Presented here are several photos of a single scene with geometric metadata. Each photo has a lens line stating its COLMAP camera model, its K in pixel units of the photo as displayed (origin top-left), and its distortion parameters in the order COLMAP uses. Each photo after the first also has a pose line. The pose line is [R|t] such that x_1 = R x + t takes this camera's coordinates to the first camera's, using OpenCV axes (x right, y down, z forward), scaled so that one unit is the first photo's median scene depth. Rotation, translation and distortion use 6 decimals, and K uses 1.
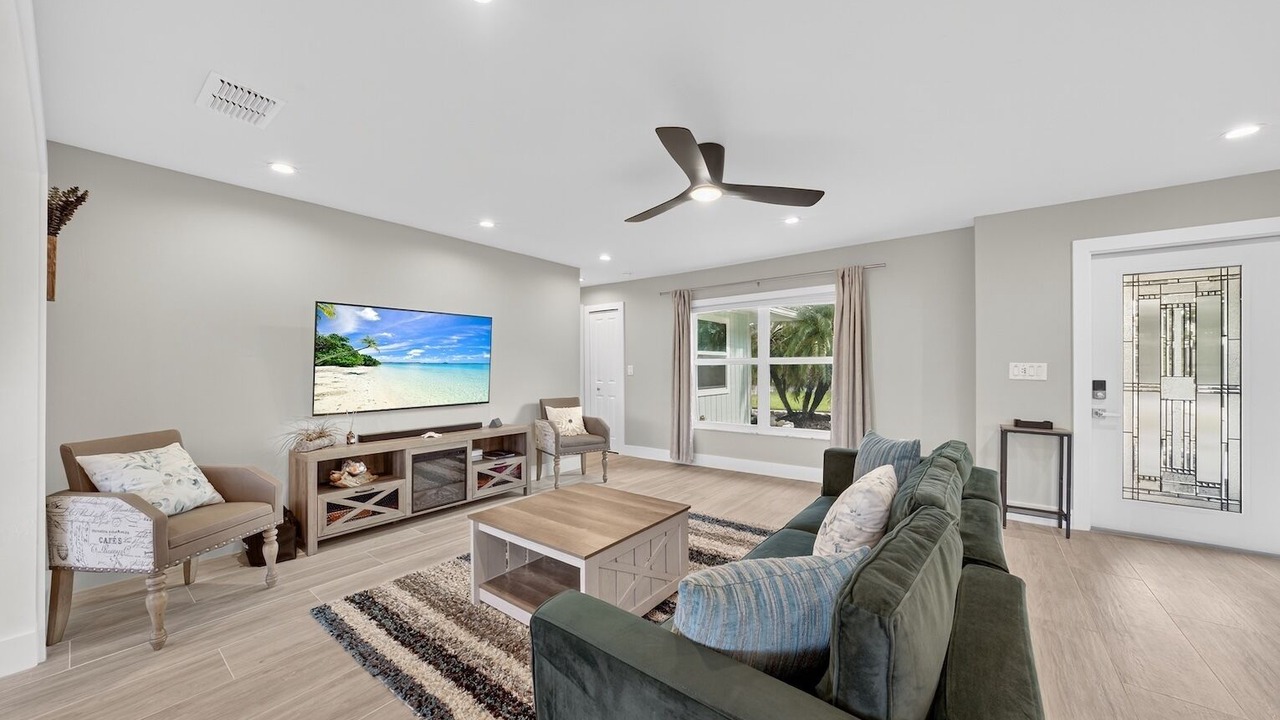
lens RADIAL K [[454.1, 0, 642.7], [0, 454.1, 364.5], [0, 0, 1]] dist [0.000216, 0.000178]
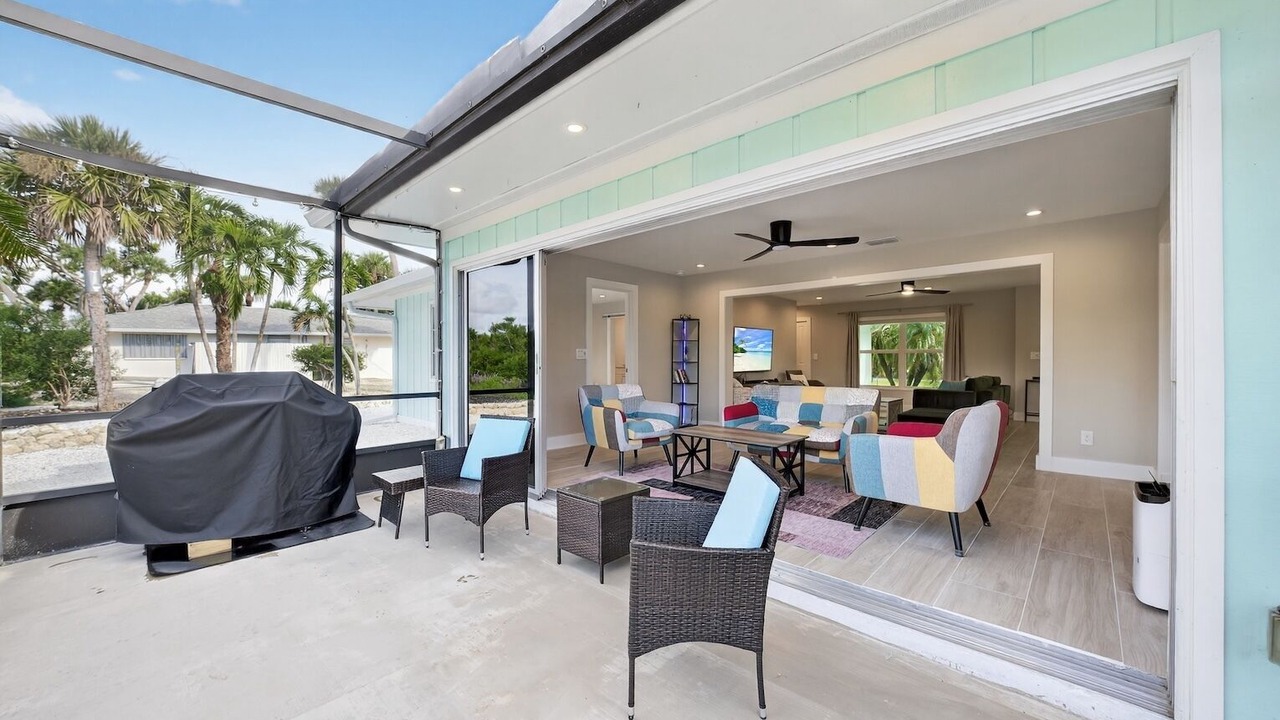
lens RADIAL K [[481.0, 0, 640.0], [0, 481.0, 360.0], [0, 0, 1]] dist [-0.002746, -0.000150]
pose [[0.995908, 0.001104, -0.090364, -0.946682], [-0.000712, 0.999990, 0.004372, 0.033346], [0.090368, -0.004290, 0.995899, -1.611077]]
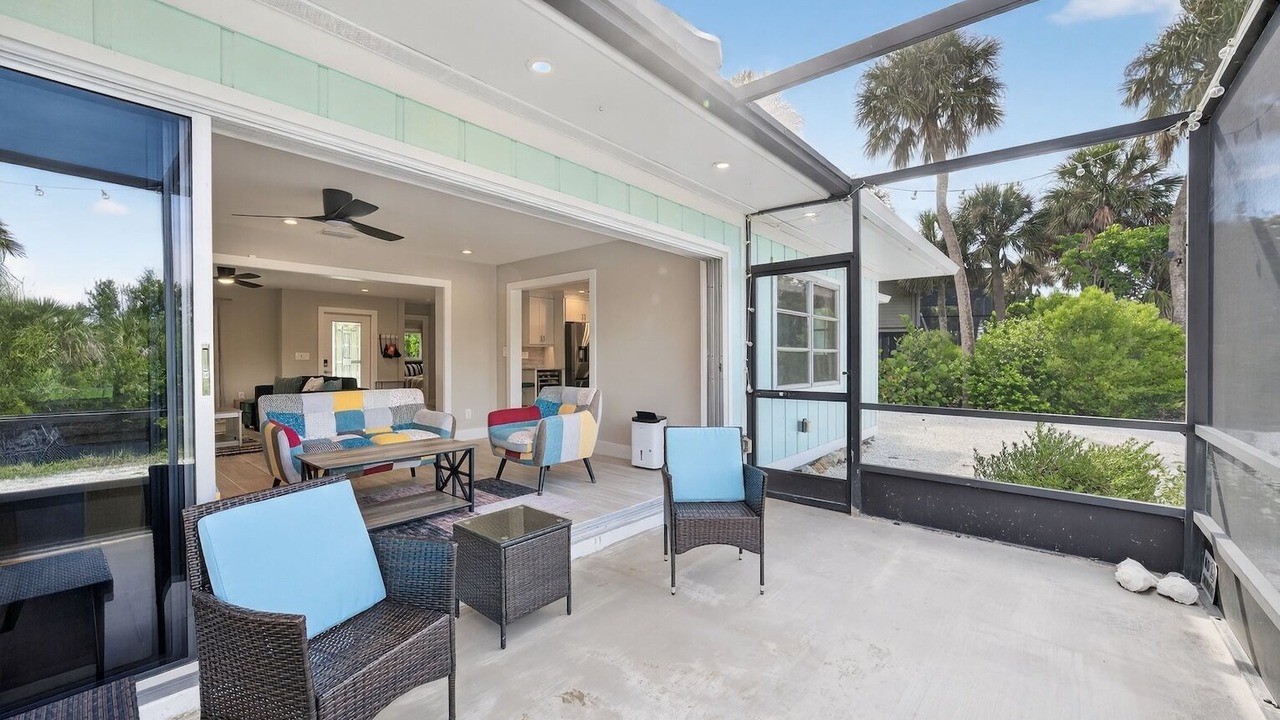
lens RADIAL K [[508.1, 0, 636.2], [0, 508.1, 358.1], [0, 0, 1]] dist [-0.000649, 0.000237]
pose [[0.047785, 0.004204, 0.998849, -1.836845], [-0.000110, 0.999991, -0.004203, 0.037861], [-0.998858, 0.000091, 0.047785, -0.940719]]
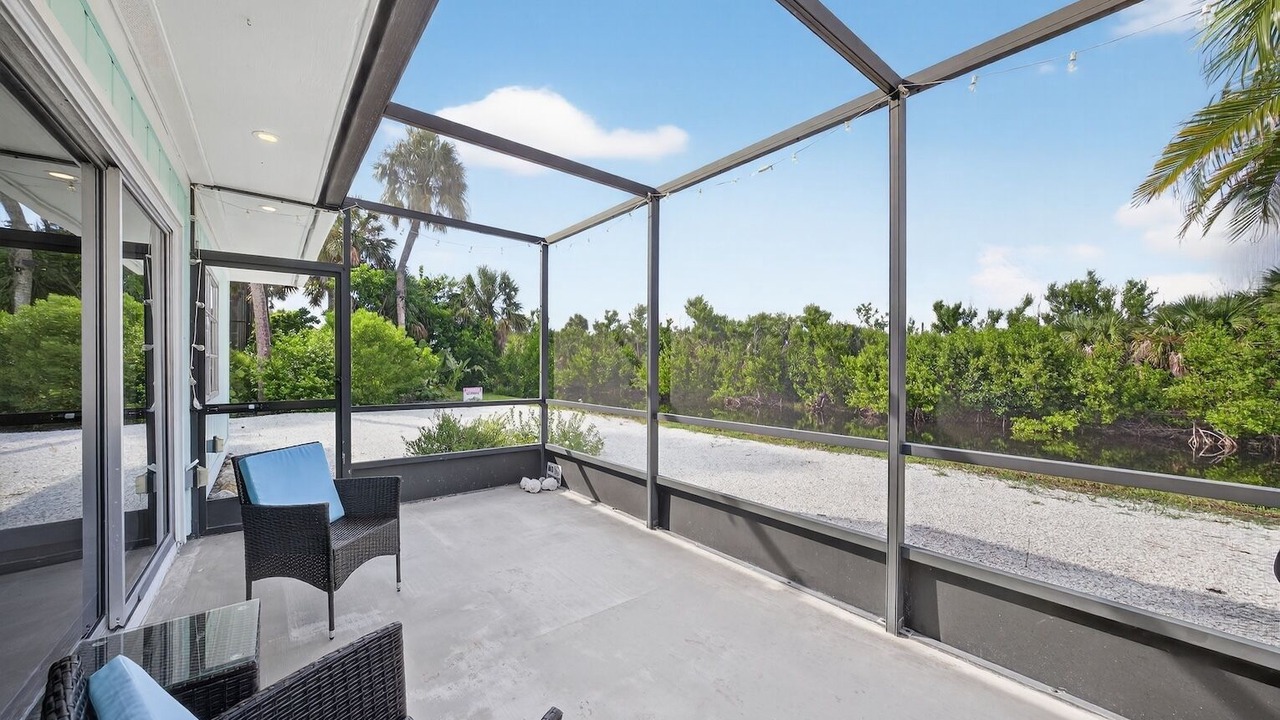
lens RADIAL K [[462.0, 0, 642.7], [0, 462.0, 357.4], [0, 0, 1]] dist [-0.008278, 0.000144]
pose [[-0.975650, 0.003991, 0.219299, -1.584294], [0.000993, 0.999905, -0.013778, 0.028504], [-0.219333, -0.013225, -0.975560, -0.423190]]
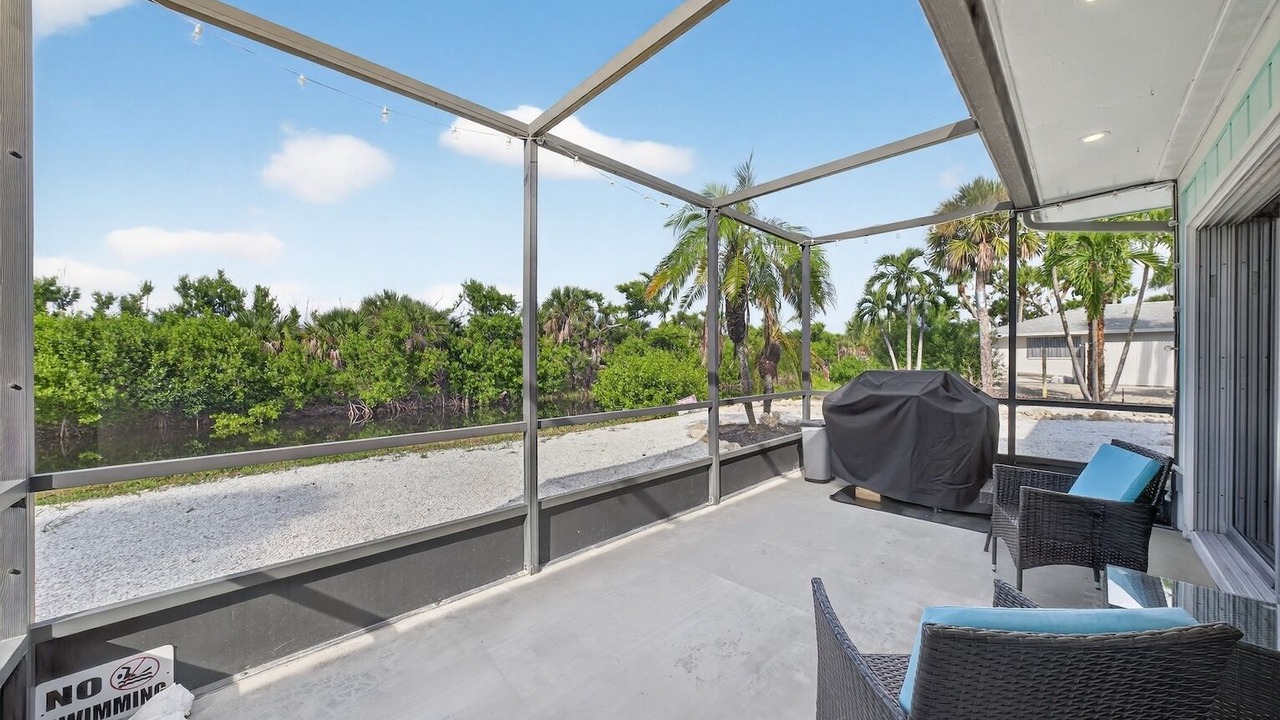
lens RADIAL K [[439.6, 0, 640.0], [0, 439.6, 360.0], [0, 0, 1]] dist [-0.012385, 0.000094]
pose [[-0.141061, 0.006221, -0.989981, -0.600117], [0.001159, 0.999981, 0.006119, 0.029150], [0.990000, -0.000284, -0.141066, -1.205757]]
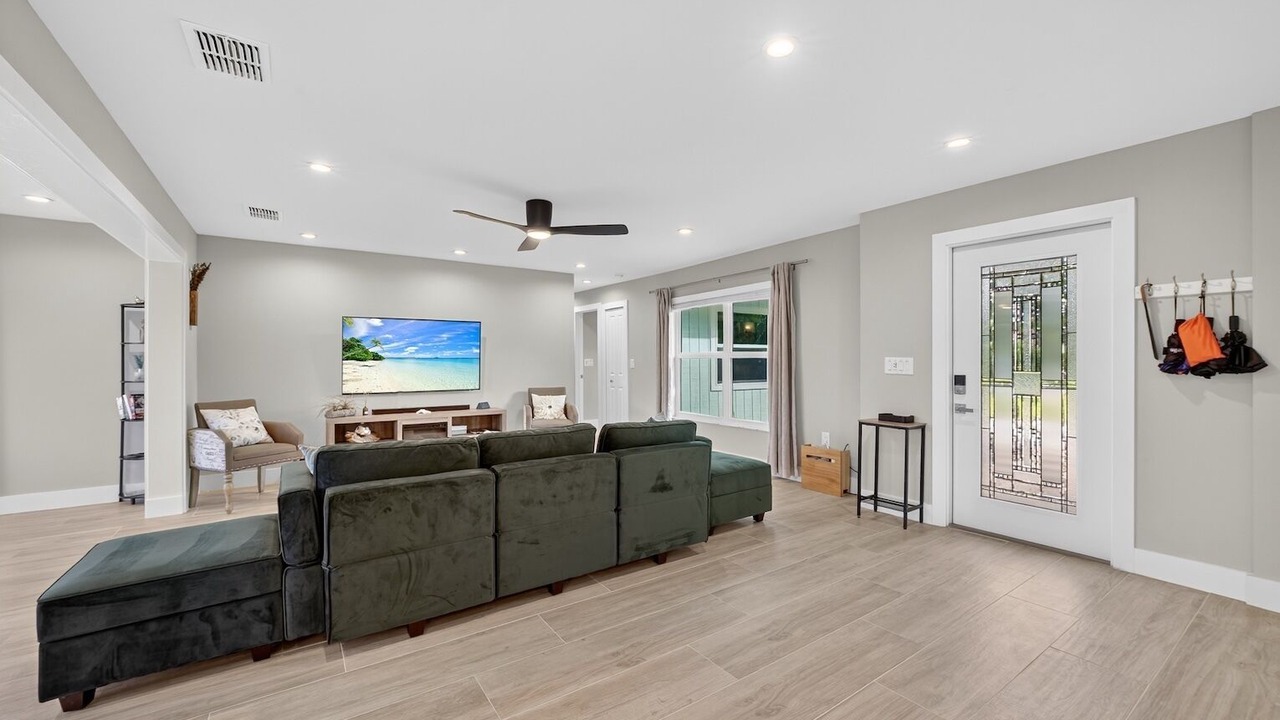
lens RADIAL K [[508.1, 0, 636.2], [0, 508.1, 358.1], [0, 0, 1]] dist [-0.000649, 0.000237]
pose [[0.950557, -0.001373, -0.310546, 0.659882], [0.002325, 0.999994, 0.002696, -0.006351], [0.310540, -0.003285, 0.950555, -0.255827]]
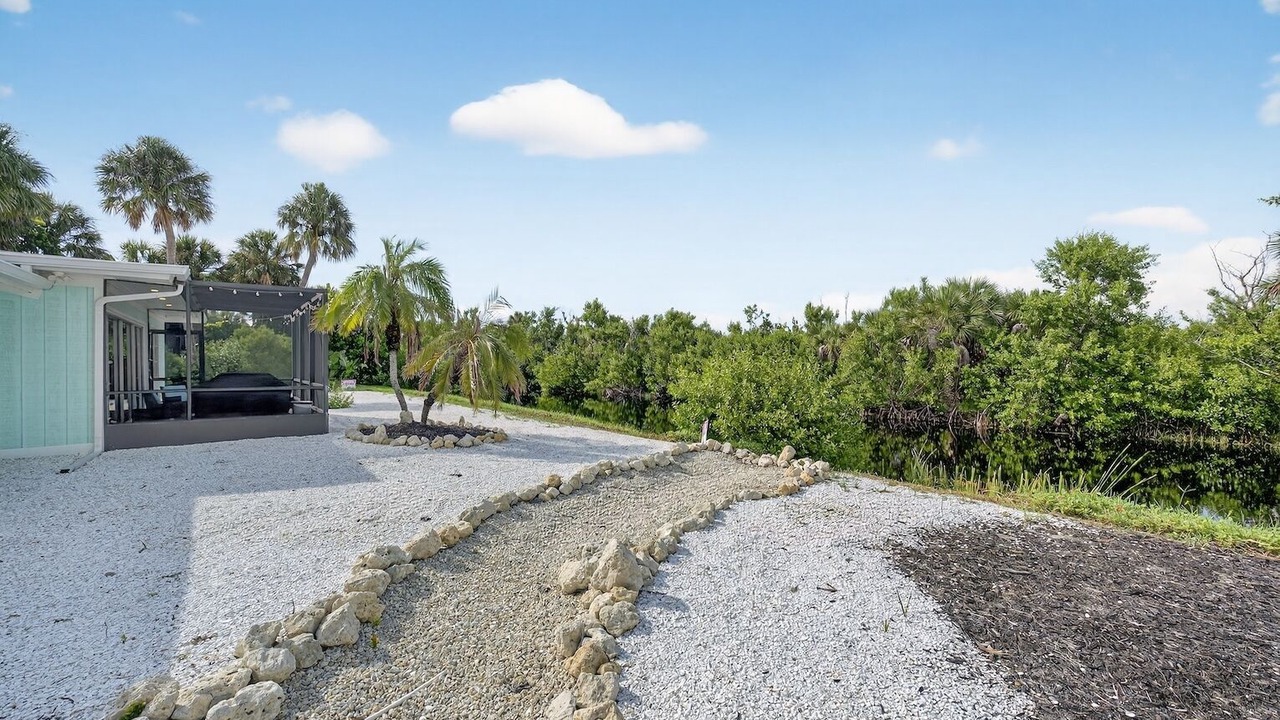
lens RADIAL K [[508.1, 0, 636.2], [0, 508.1, 358.1], [0, 0, 1]] dist [-0.000649, 0.000237]
pose [[-0.973675, 0.005260, 0.227880, -4.367412], [0.005127, 0.999986, -0.001174, -0.005995], [-0.227883, 0.000025, -0.973689, 1.364470]]
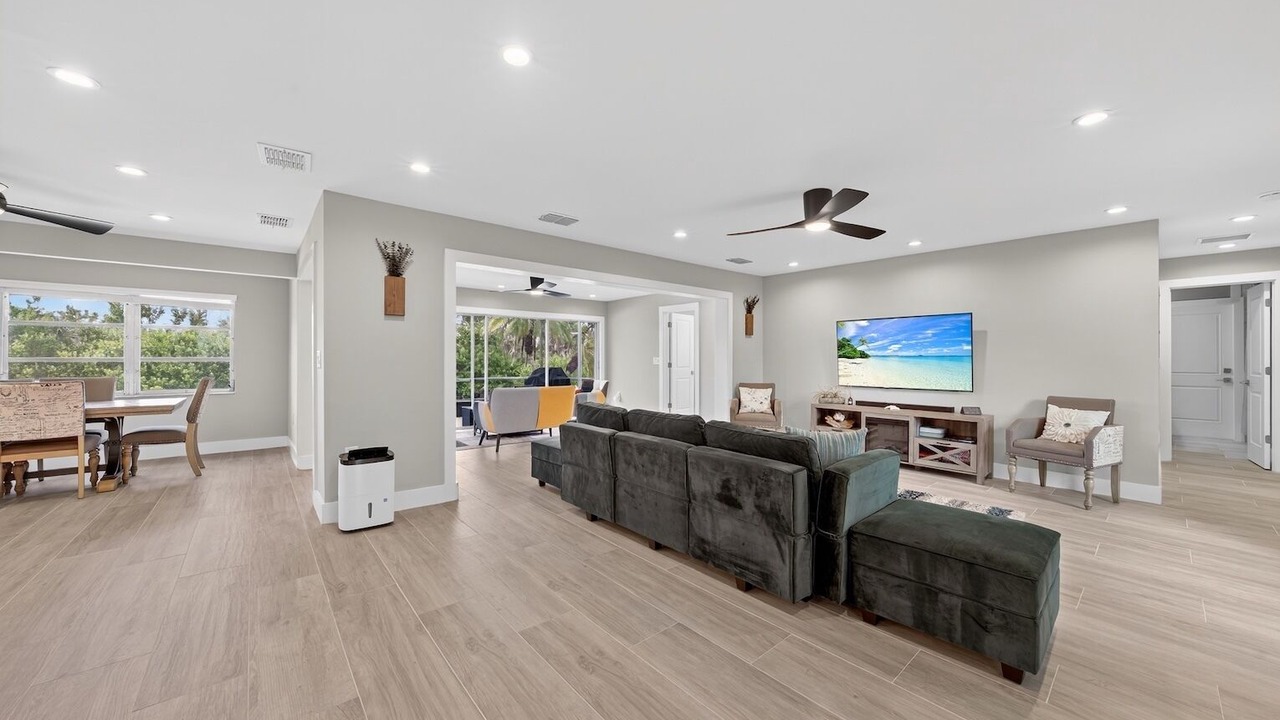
lens RADIAL K [[462.0, 0, 642.7], [0, 462.0, 357.4], [0, 0, 1]] dist [-0.008278, 0.000144]
pose [[-0.201896, -0.001033, -0.979406, 1.130851], [0.001444, 0.999998, -0.001353, 0.003656], [0.979406, -0.001688, -0.201895, 0.582083]]
